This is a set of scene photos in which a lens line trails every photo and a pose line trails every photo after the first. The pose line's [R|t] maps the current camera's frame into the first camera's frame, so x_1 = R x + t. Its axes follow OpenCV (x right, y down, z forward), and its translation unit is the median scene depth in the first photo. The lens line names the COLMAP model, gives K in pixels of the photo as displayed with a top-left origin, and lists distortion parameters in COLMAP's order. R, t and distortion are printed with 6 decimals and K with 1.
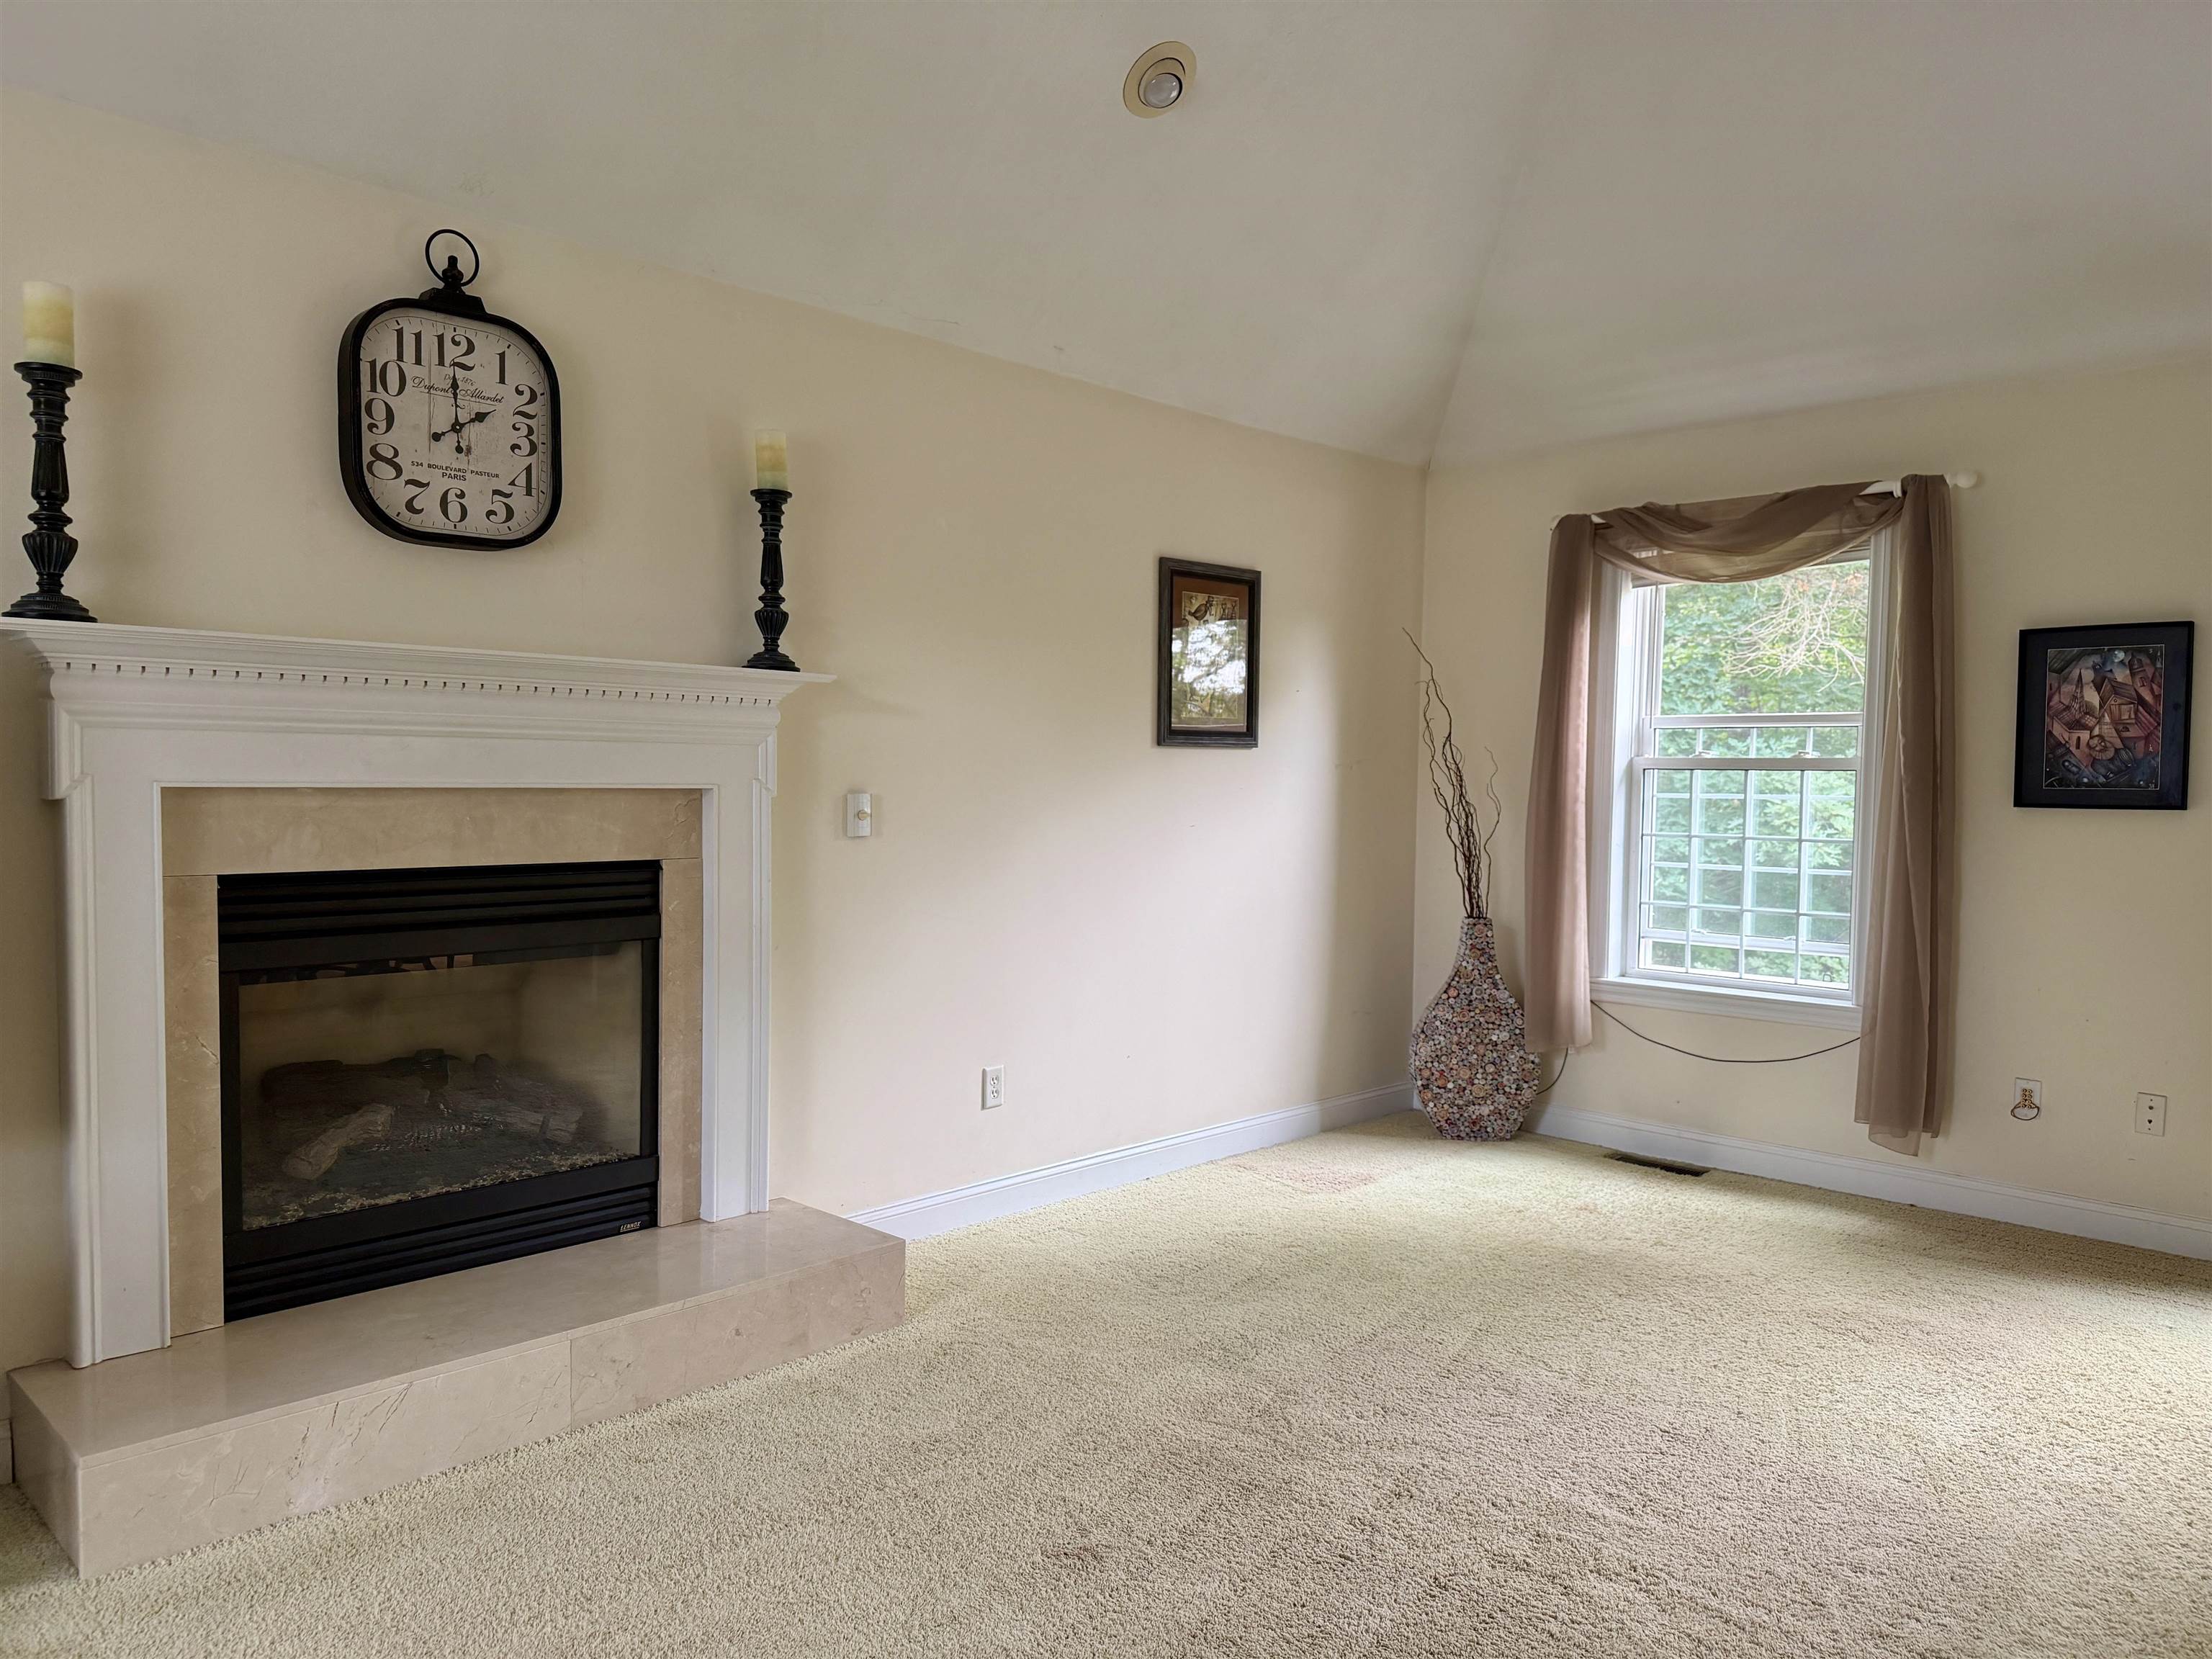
lens RADIAL K [[1592.6, 0, 1110.3], [0, 1592.6, 814.6], [0, 0, 1]] dist [0.073096, -0.091433]
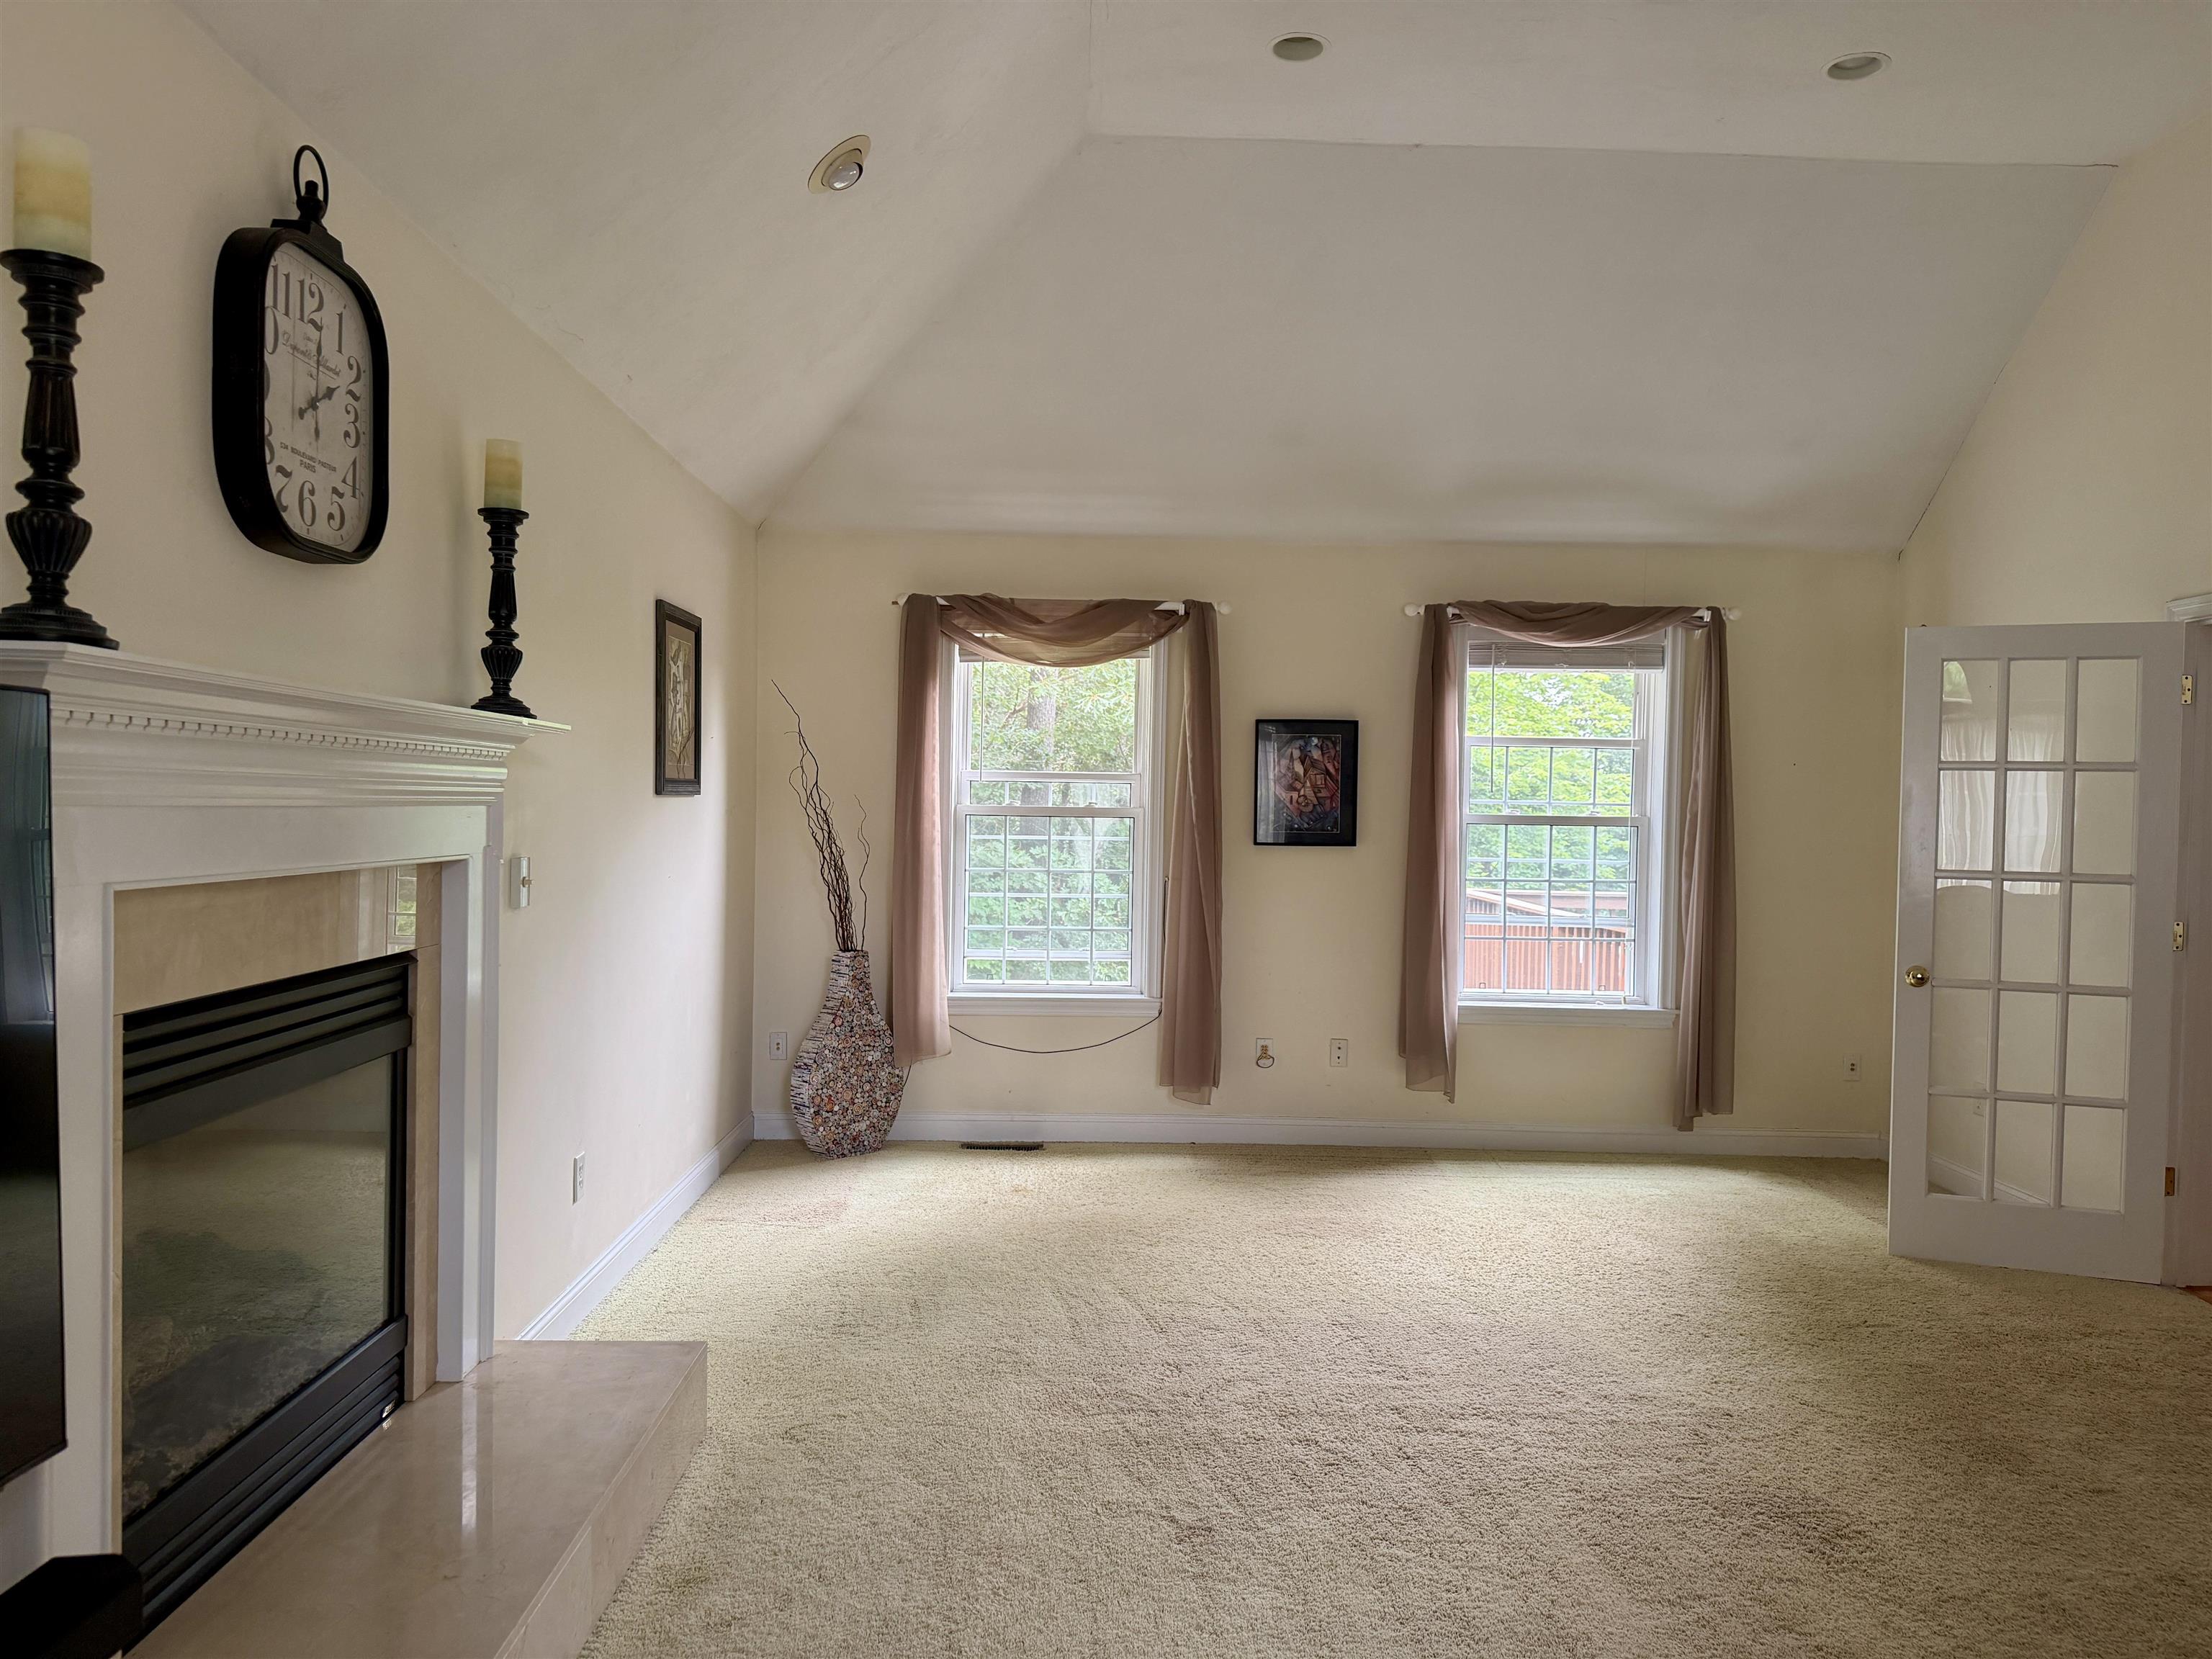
lens RADIAL K [[1592.6, 0, 1077.0], [0, 1592.6, 780.1], [0, 0, 1]] dist [0.073096, -0.091433]
pose [[0.682092, 0.010245, 0.731194, -0.647934], [0.010591, 0.999659, -0.023886, -0.034097], [-0.731189, 0.024037, 0.681751, 0.191948]]
